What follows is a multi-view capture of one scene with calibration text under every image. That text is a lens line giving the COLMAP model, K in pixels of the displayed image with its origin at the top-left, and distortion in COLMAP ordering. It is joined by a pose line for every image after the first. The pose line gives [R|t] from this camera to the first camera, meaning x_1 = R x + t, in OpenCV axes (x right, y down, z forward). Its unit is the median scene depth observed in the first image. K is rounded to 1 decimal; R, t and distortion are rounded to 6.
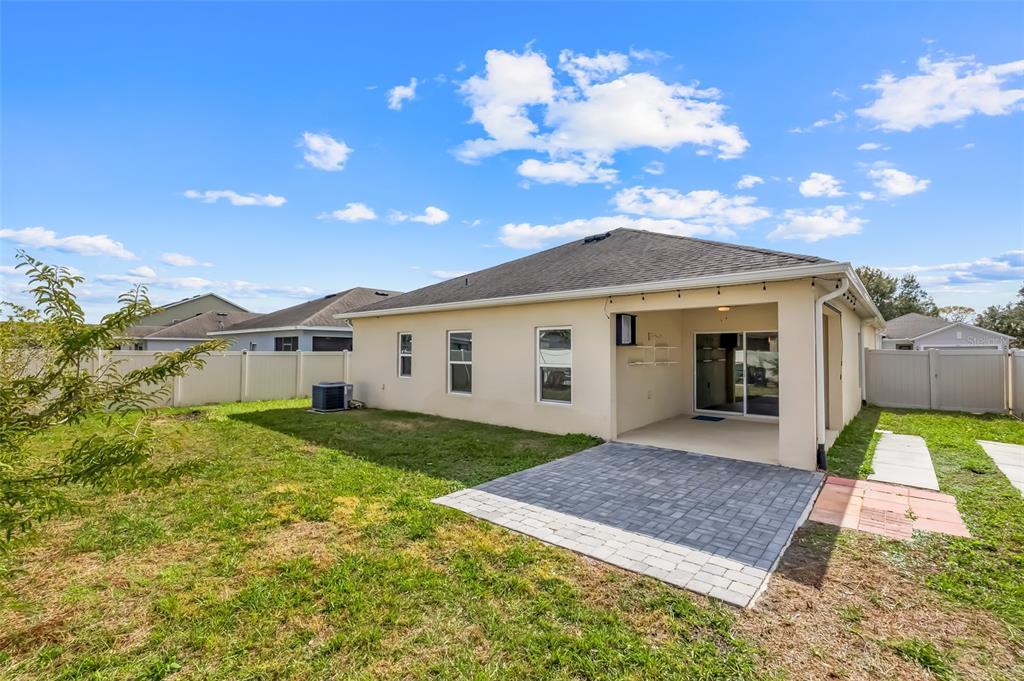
lens RADIAL K [[454.3, 0, 512.3], [0, 454.3, 330.6], [0, 0, 1]] dist [-0.010793, -0.000185]
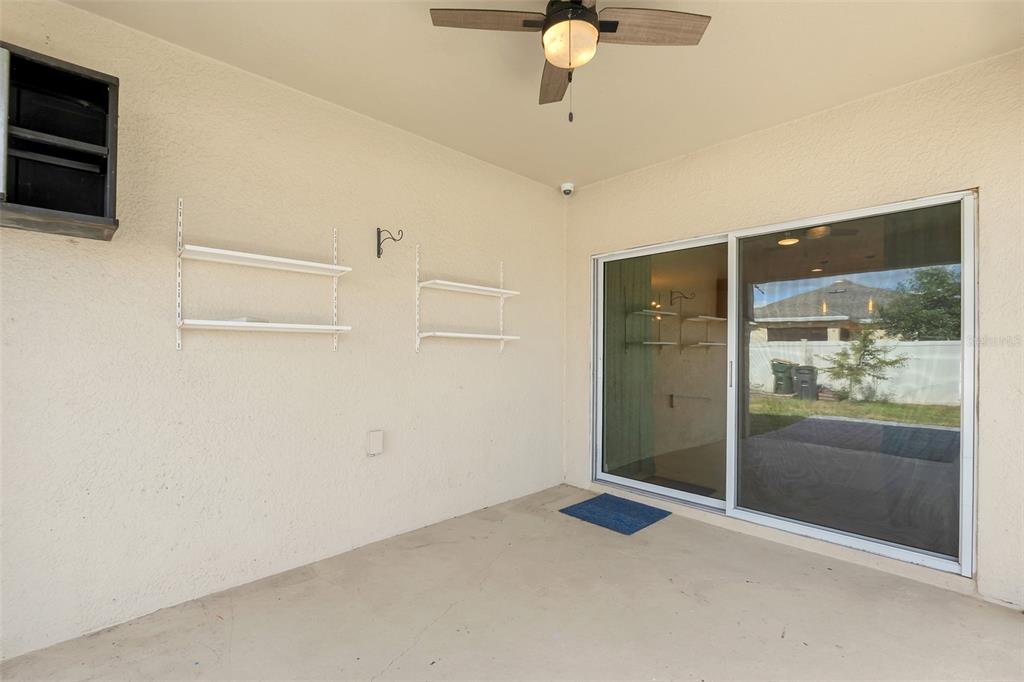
lens RADIAL K [[454.3, 0, 512.3], [0, 454.3, 331.1], [0, 0, 1]] dist [-0.010793, -0.000185]
pose [[0.995842, 0.011056, -0.090424, 0.221776], [-0.010664, 0.999932, 0.004821, 0.036693], [0.090472, -0.003837, 0.995892, 0.385007]]
